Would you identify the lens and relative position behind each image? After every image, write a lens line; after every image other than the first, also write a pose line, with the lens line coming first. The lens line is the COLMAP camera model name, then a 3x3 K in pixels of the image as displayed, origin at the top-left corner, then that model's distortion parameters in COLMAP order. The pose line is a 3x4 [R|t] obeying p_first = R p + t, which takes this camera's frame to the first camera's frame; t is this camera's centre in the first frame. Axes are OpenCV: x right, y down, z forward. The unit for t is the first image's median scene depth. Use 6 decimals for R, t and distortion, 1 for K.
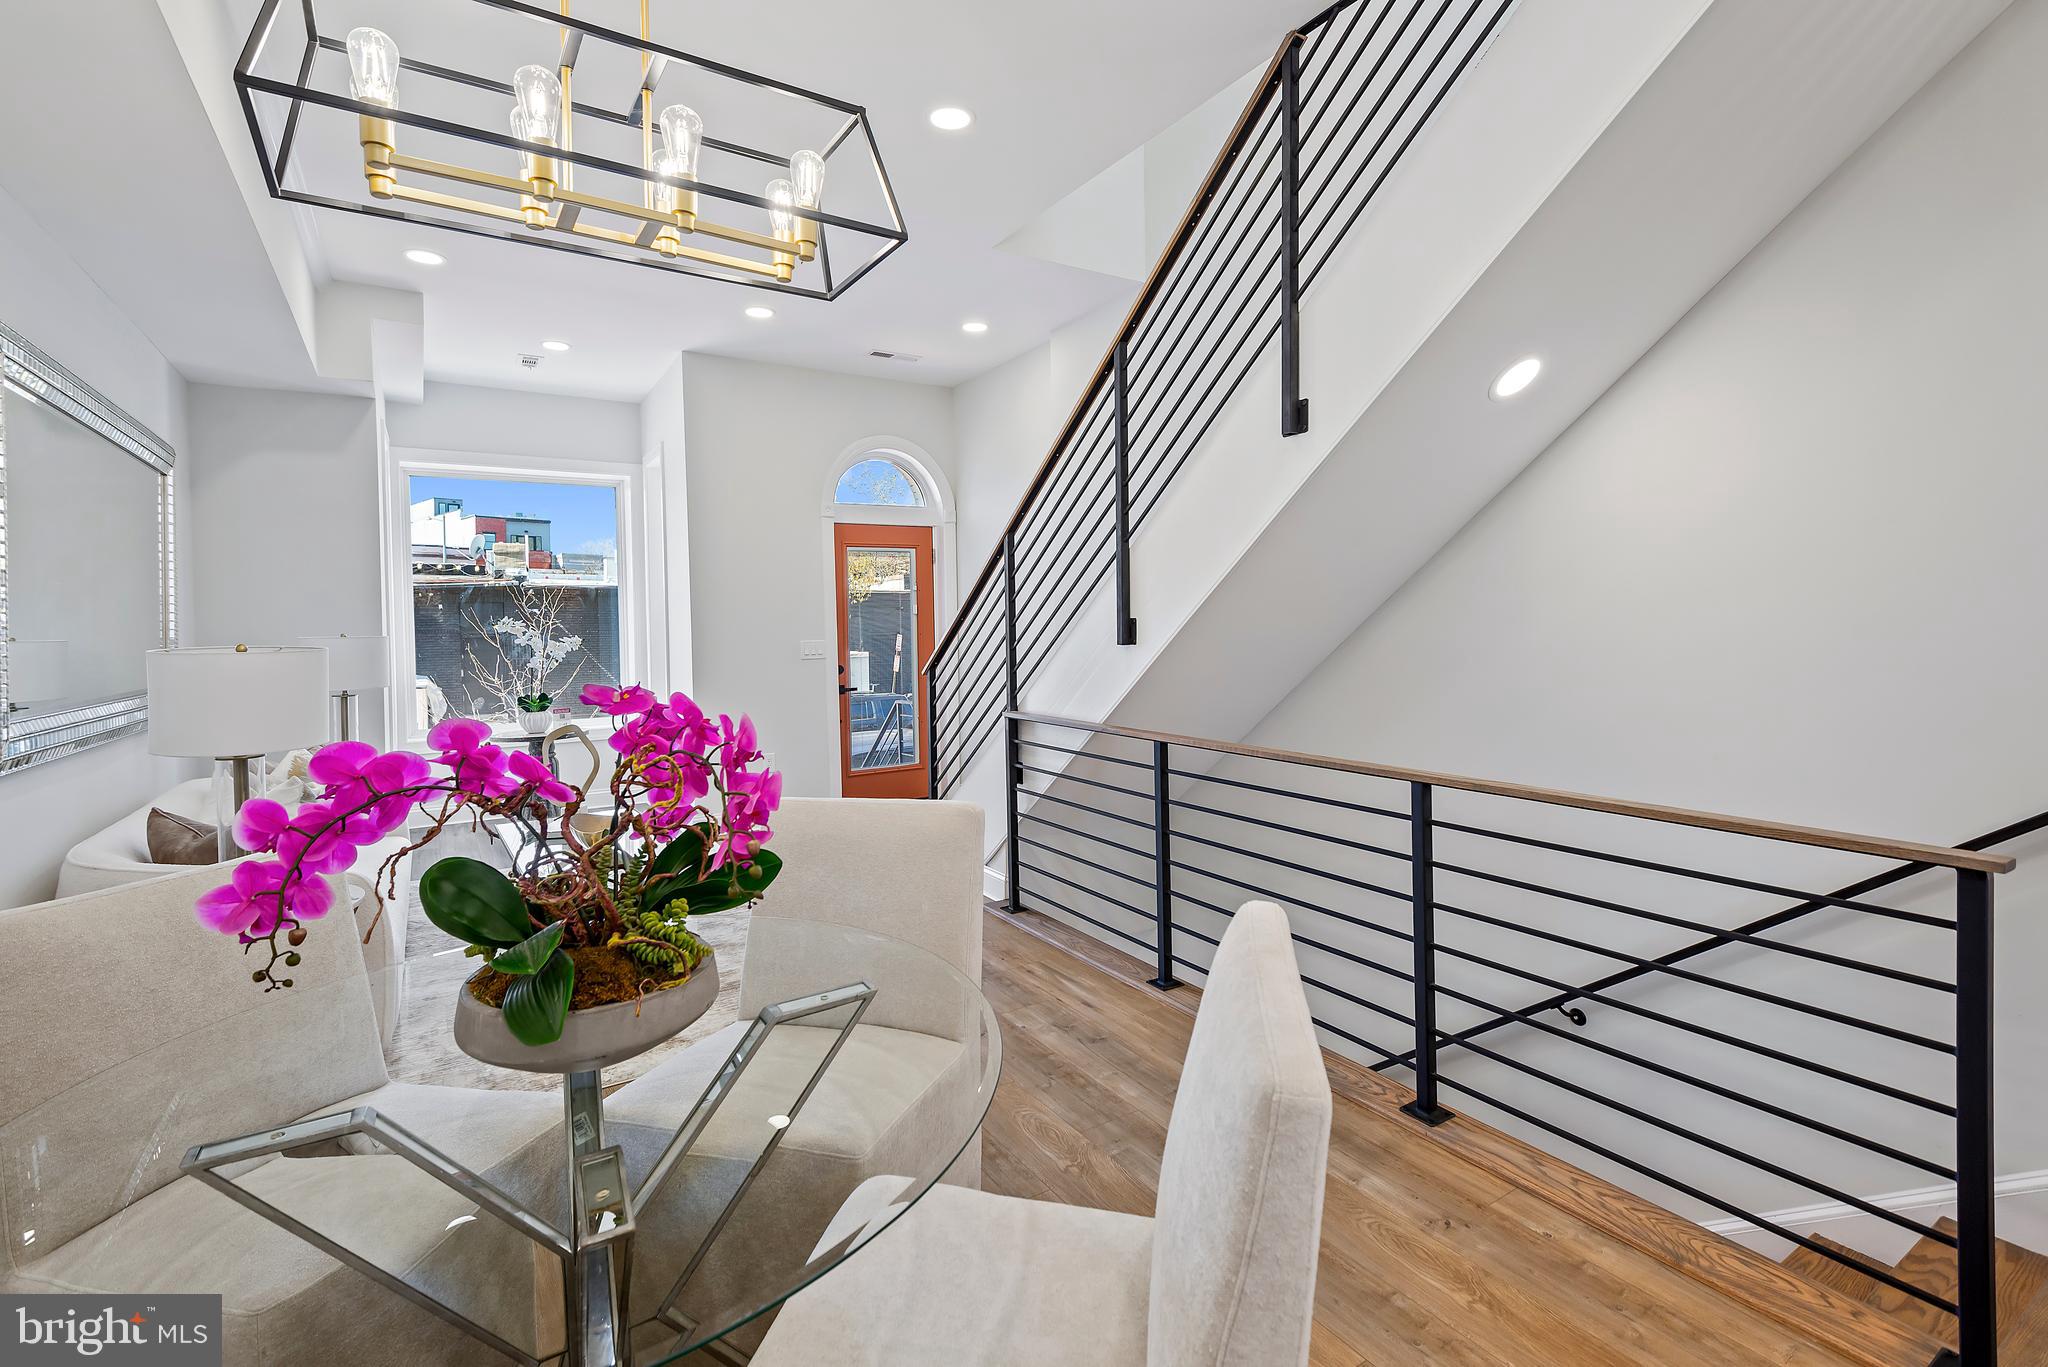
lens RADIAL K [[950.3, 0, 1018.9], [0, 950.3, 636.4], [0, 0, 1]] dist [0.047679, -0.022522]
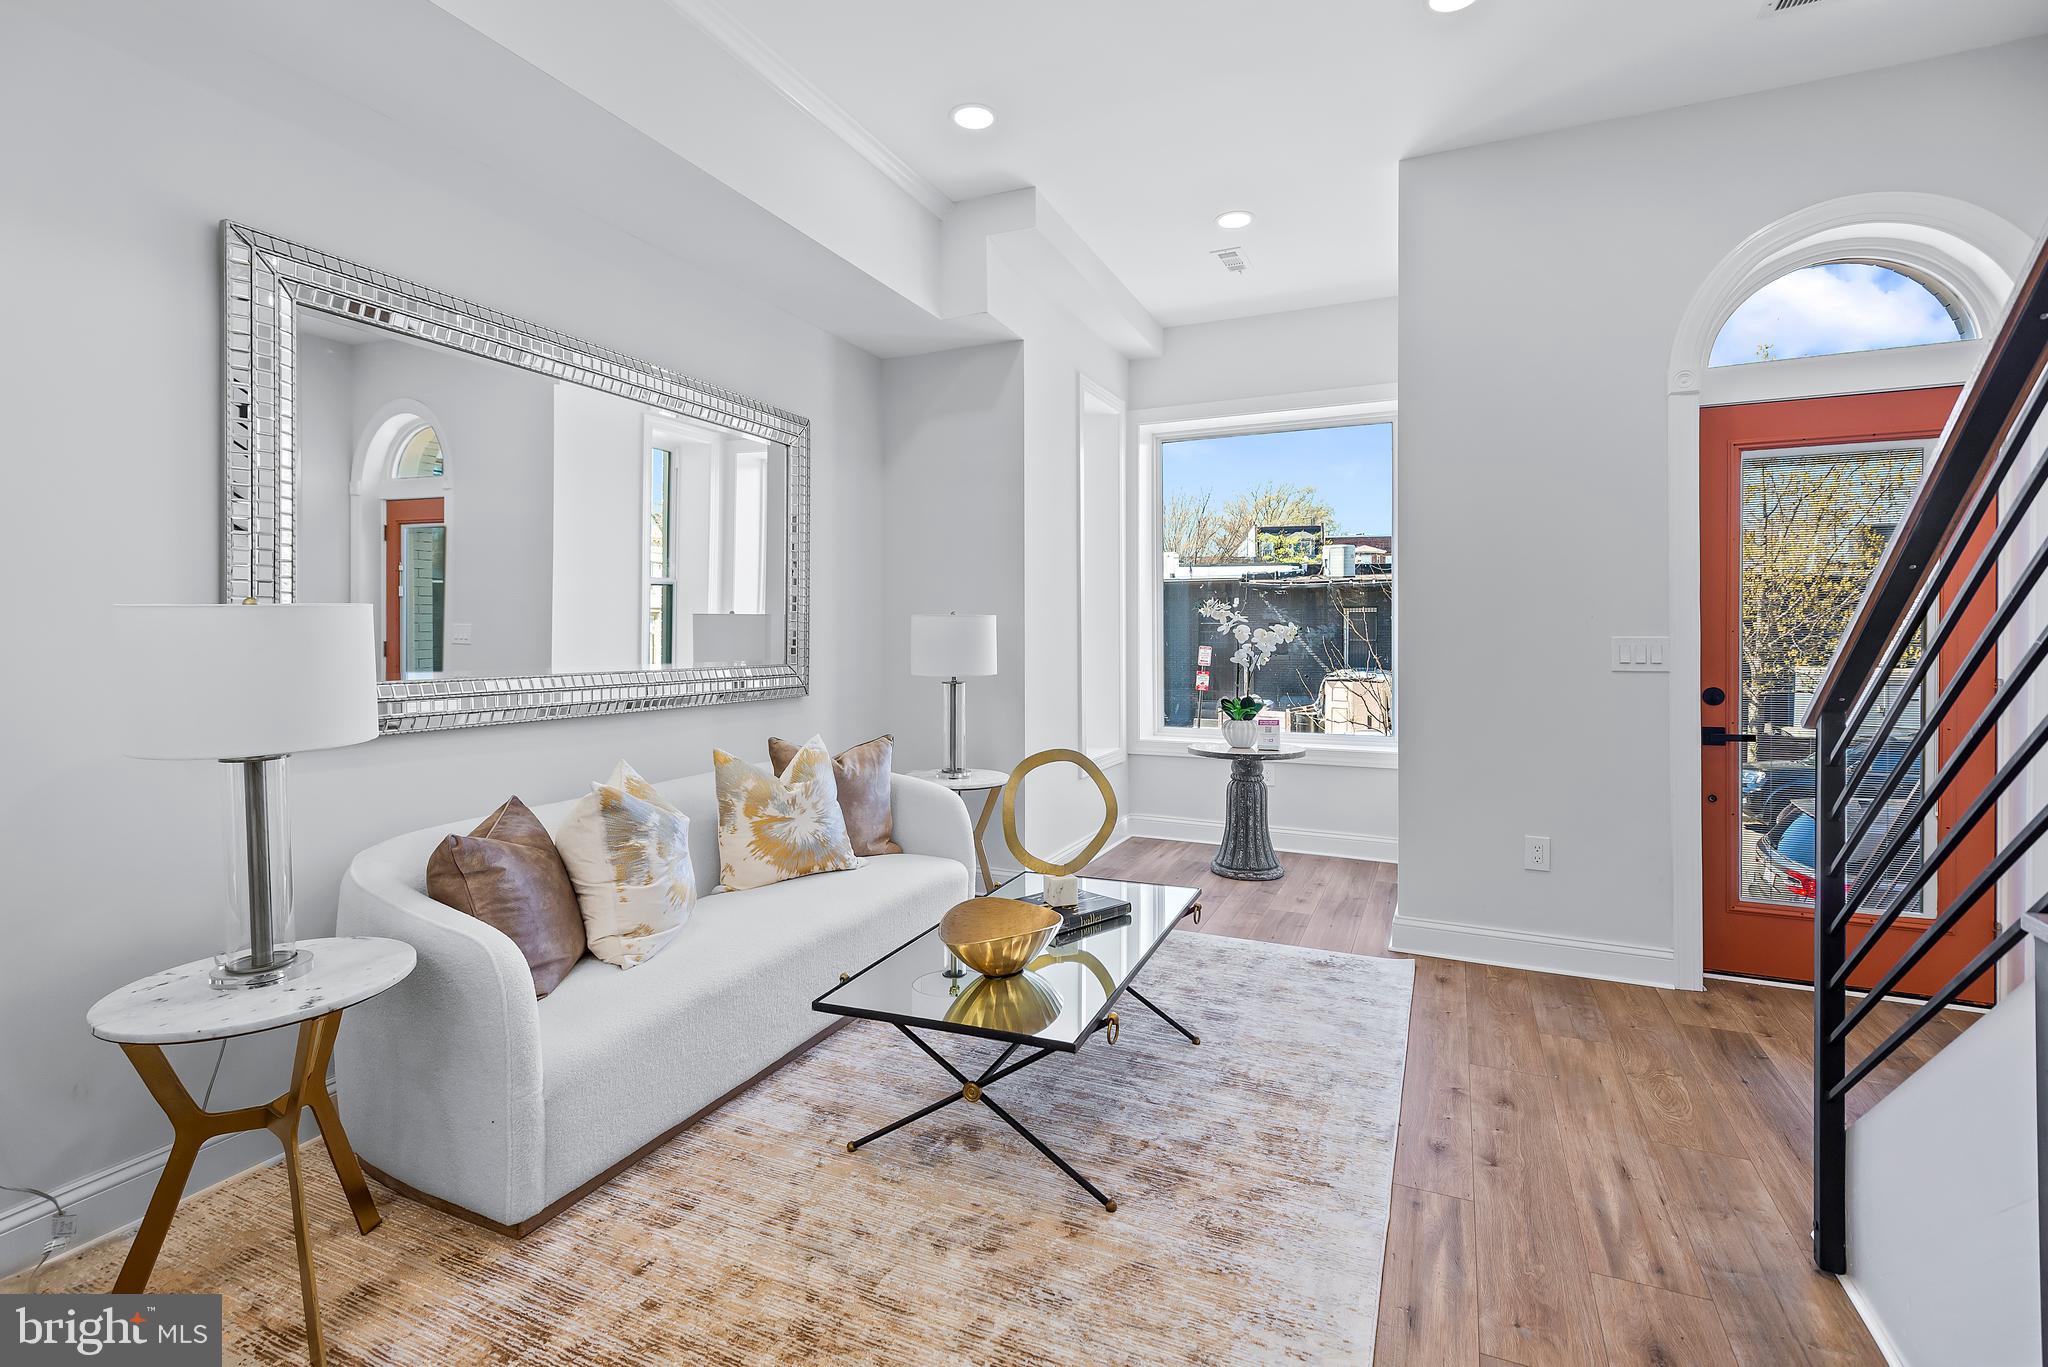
lens RADIAL K [[950.3, 0, 1018.9], [0, 950.3, 636.4], [0, 0, 1]] dist [0.047679, -0.022522]
pose [[0.560596, 0.023505, -0.827756, 0.032552], [-0.024048, 0.999638, 0.012099, 0.005873], [0.827740, 0.013124, 0.560958, 0.420343]]
